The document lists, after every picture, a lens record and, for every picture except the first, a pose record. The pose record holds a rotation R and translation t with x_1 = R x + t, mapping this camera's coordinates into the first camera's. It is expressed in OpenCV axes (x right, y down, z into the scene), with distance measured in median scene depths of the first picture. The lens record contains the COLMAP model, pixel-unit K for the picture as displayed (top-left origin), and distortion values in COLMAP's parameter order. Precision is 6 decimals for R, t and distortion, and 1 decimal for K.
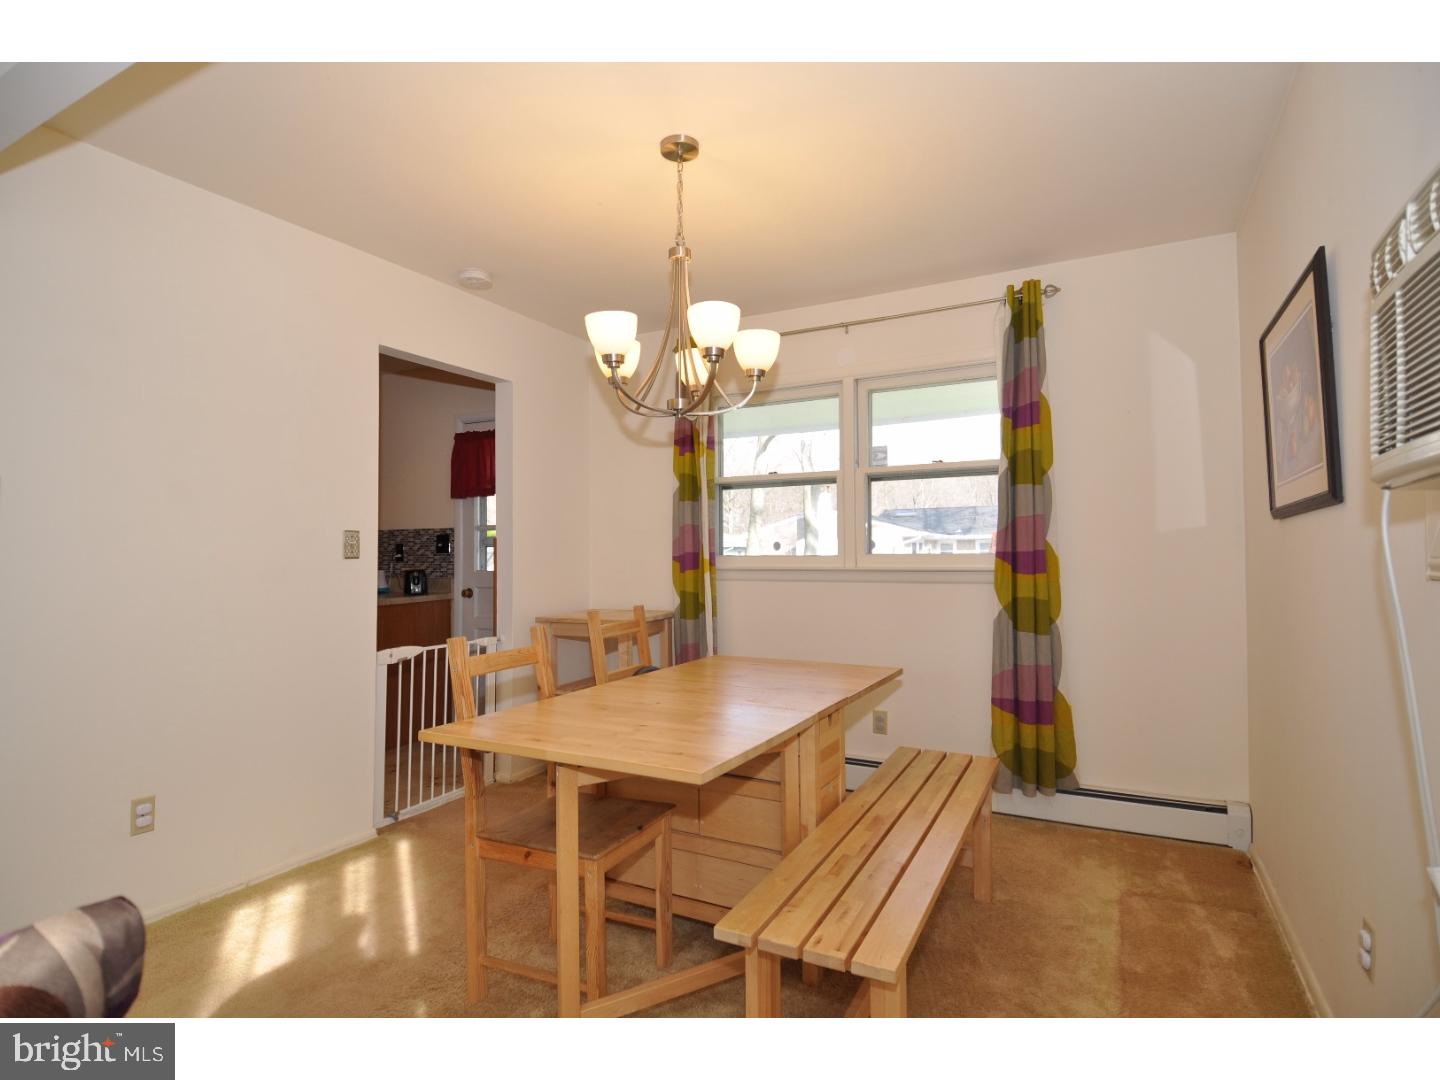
lens RADIAL K [[741.0, 0, 726.4], [0, 741.0, 539.6], [0, 0, 1]] dist [0.028777, -0.030306]
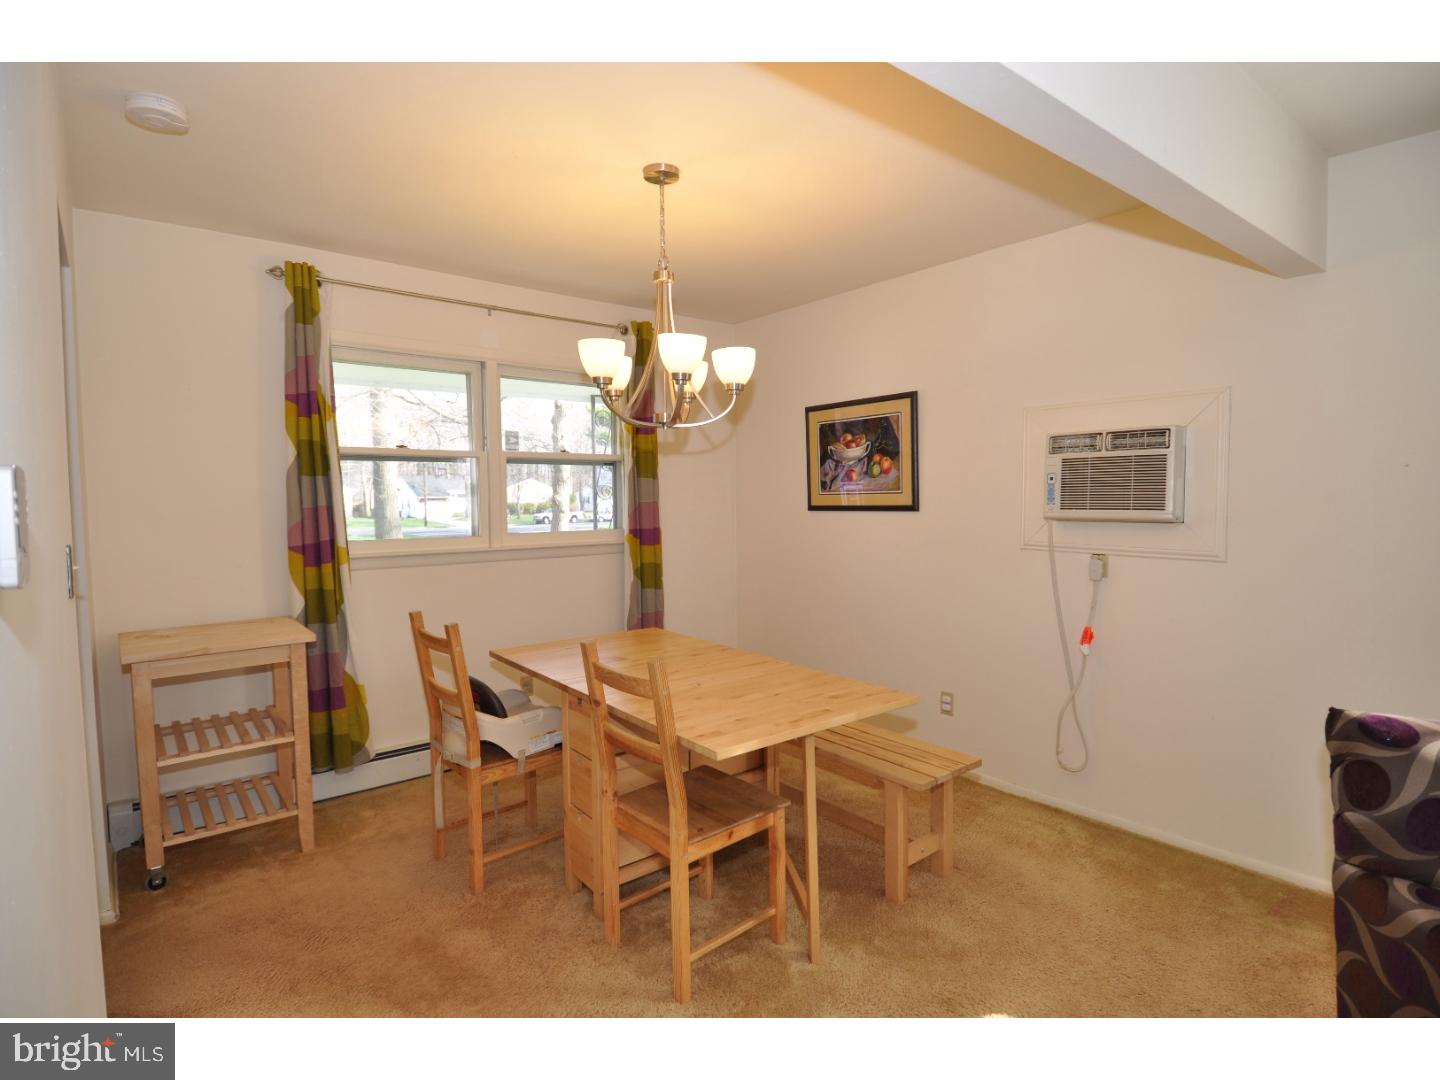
lens RADIAL K [[741.0, 0, 718.4], [0, 741.0, 539.7], [0, 0, 1]] dist [0.028777, -0.030306]
pose [[0.397458, -0.054264, 0.916015, -0.694442], [-0.016627, 0.997660, 0.066315, -0.049608], [-0.917470, -0.041588, 0.395626, 0.323905]]
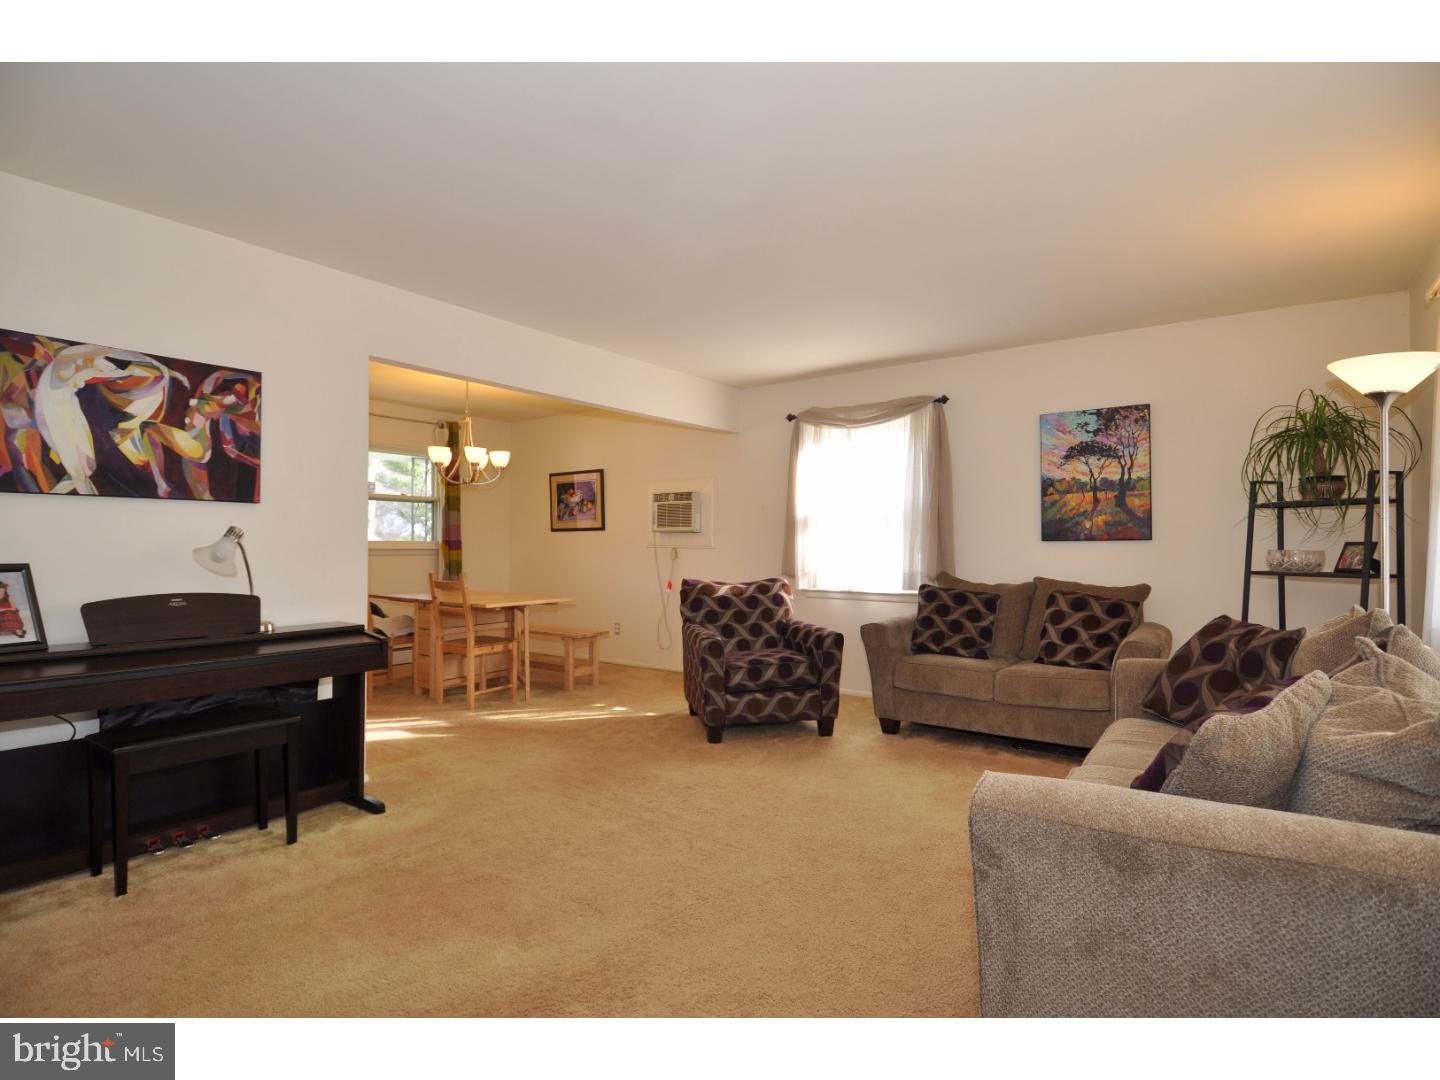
lens RADIAL K [[741.0, 0, 719.6], [0, 741.0, 537.9], [0, 0, 1]] dist [0.028777, -0.030306]
pose [[0.143913, 0.012480, 0.989512, -1.587520], [-0.027604, 0.999582, -0.008593, 0.005303], [-0.989205, -0.026077, 0.144197, -0.128632]]
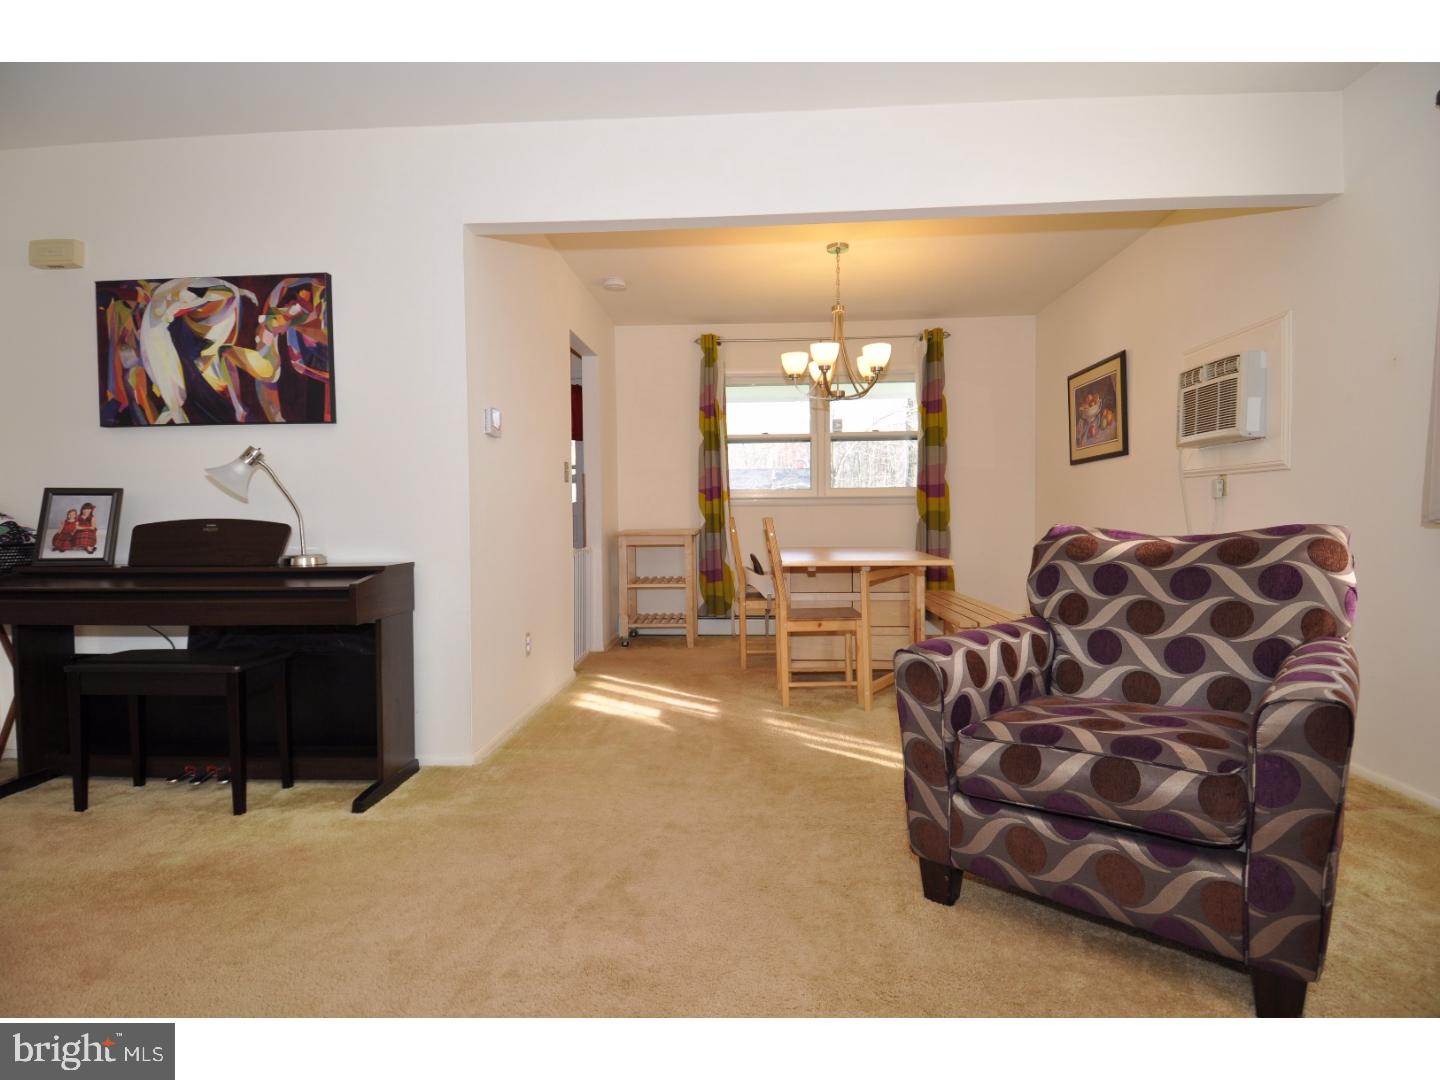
lens RADIAL K [[741.0, 0, 716.8], [0, 741.0, 545.9], [0, 0, 1]] dist [0.028777, -0.030306]
pose [[0.910993, -0.020367, 0.411918, -0.717162], [-0.003358, 0.998380, 0.056791, 0.056885], [-0.412407, -0.053120, 0.909450, -0.354998]]
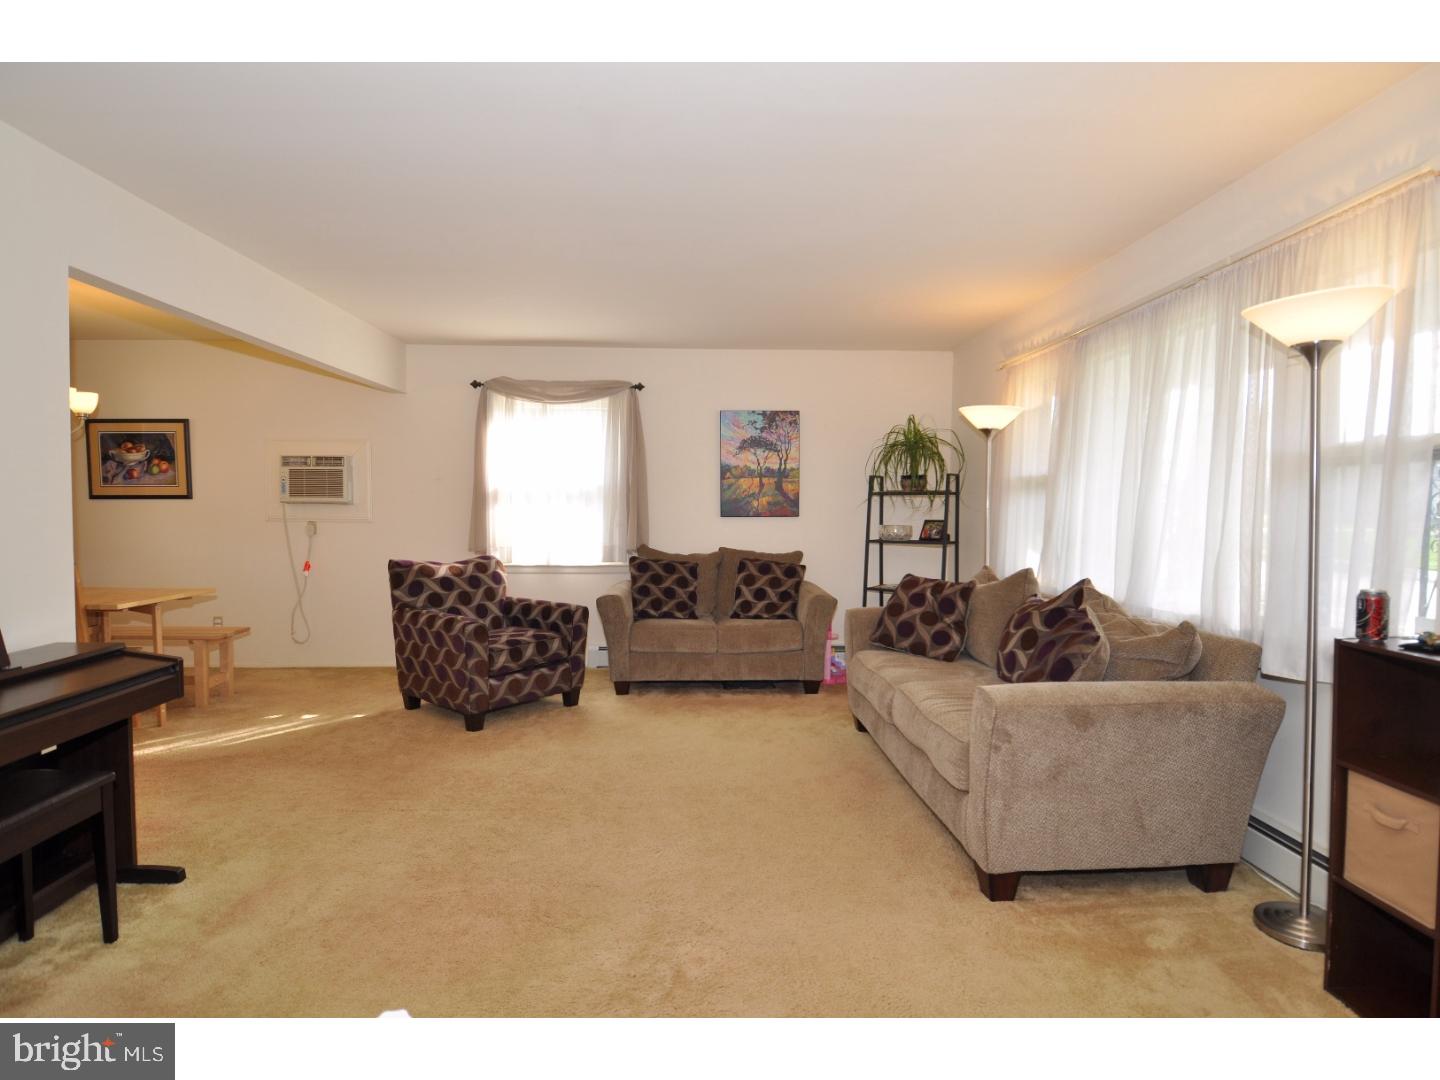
lens RADIAL K [[771.6, 0, 721.7], [0, 771.6, 539.6], [0, 0, 1]] dist [-0.001150, -0.009290]
pose [[-0.505703, -0.035040, 0.861996, -1.608139], [-0.027312, 0.999324, 0.024599, -0.009060], [-0.862275, -0.011103, -0.506319, 0.338621]]
